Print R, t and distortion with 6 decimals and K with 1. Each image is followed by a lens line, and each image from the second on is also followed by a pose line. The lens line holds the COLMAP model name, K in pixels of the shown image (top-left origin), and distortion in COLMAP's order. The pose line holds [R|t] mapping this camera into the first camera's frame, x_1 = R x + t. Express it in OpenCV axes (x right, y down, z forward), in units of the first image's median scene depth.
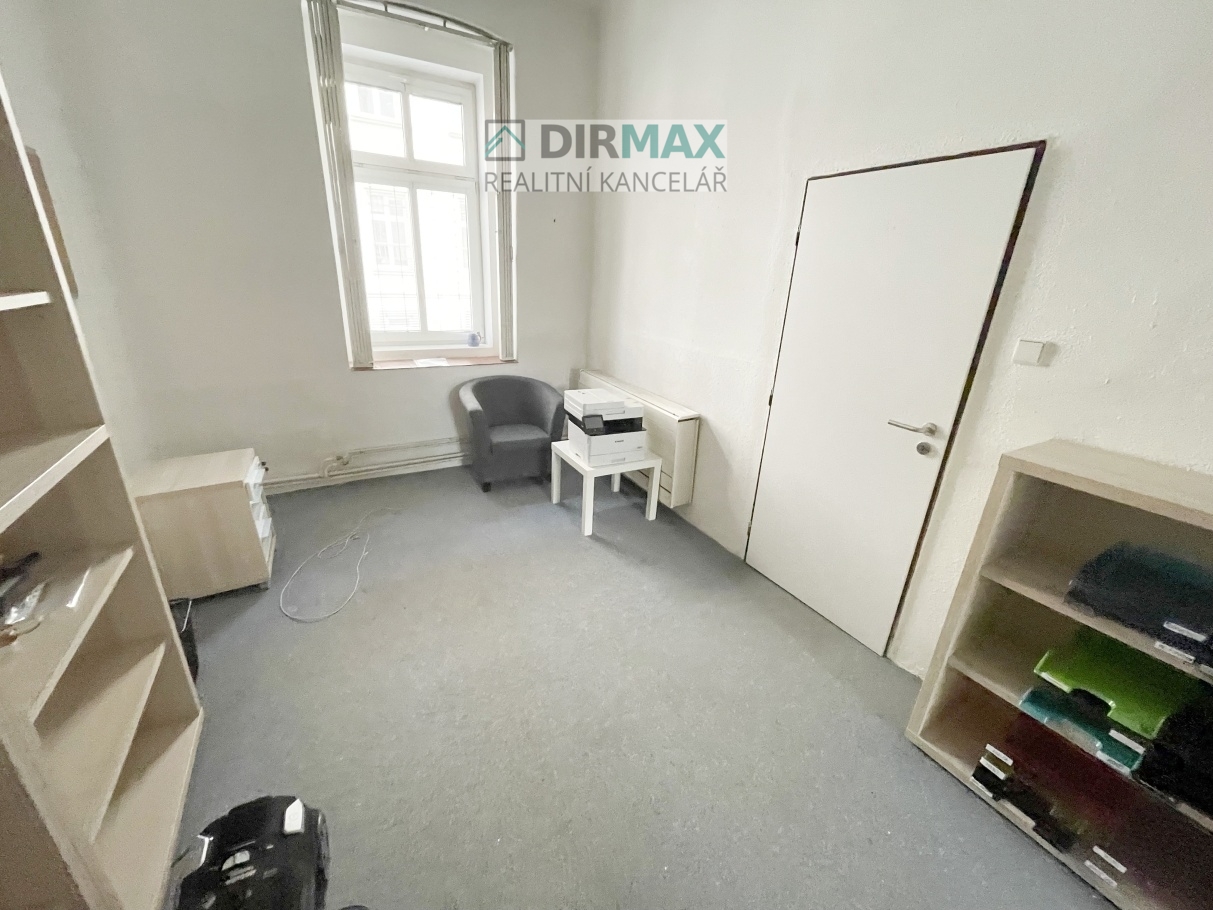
lens RADIAL K [[486.7, 0, 603.9], [0, 486.7, 452.6], [0, 0, 1]] dist [-0.006969, -0.000538]
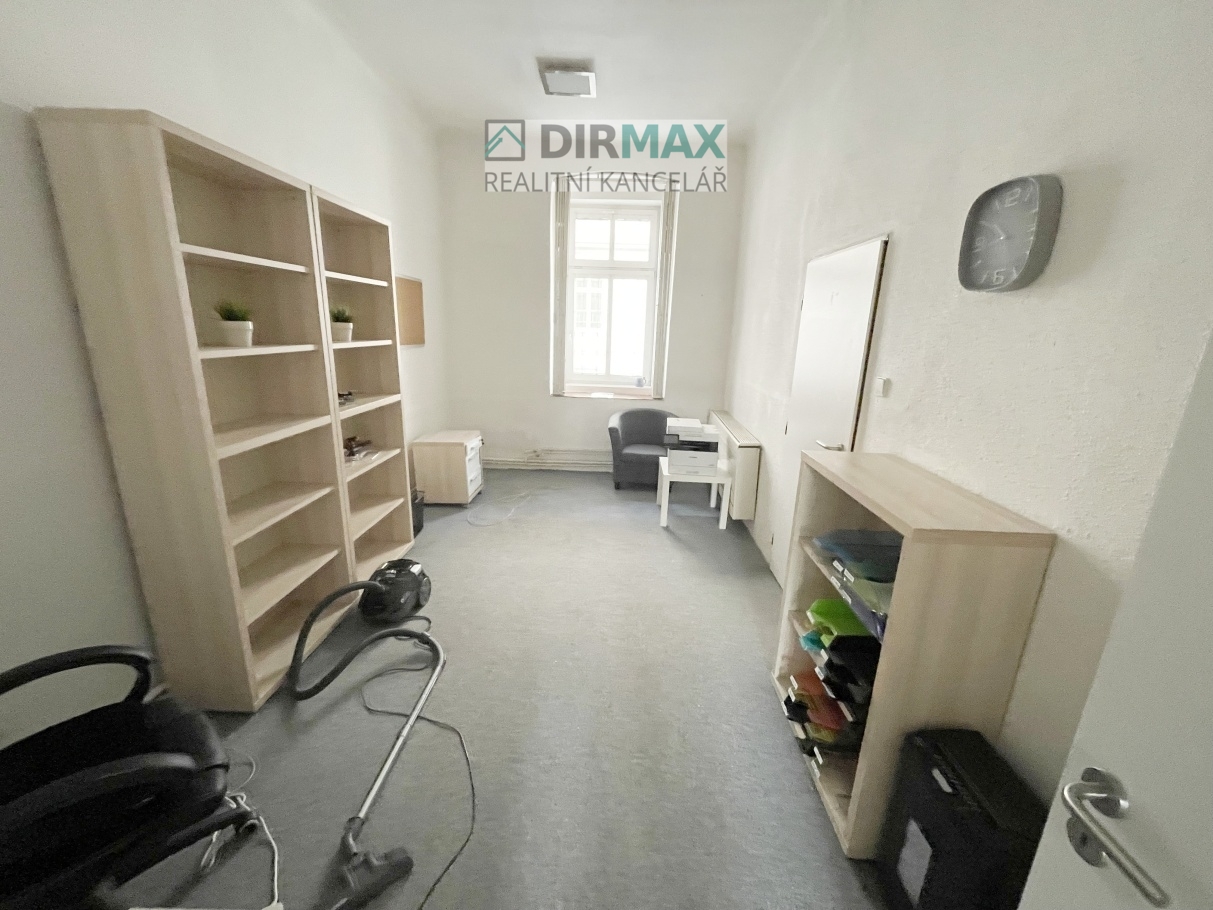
lens RADIAL K [[486.7, 0, 606.7], [0, 486.7, 454.5], [0, 0, 1]] dist [-0.006969, -0.000538]
pose [[0.854024, 0.116792, -0.506954, 0.439406], [-0.174782, 0.982246, -0.068152, 0.088014], [0.489994, 0.146810, 0.859275, -0.211491]]
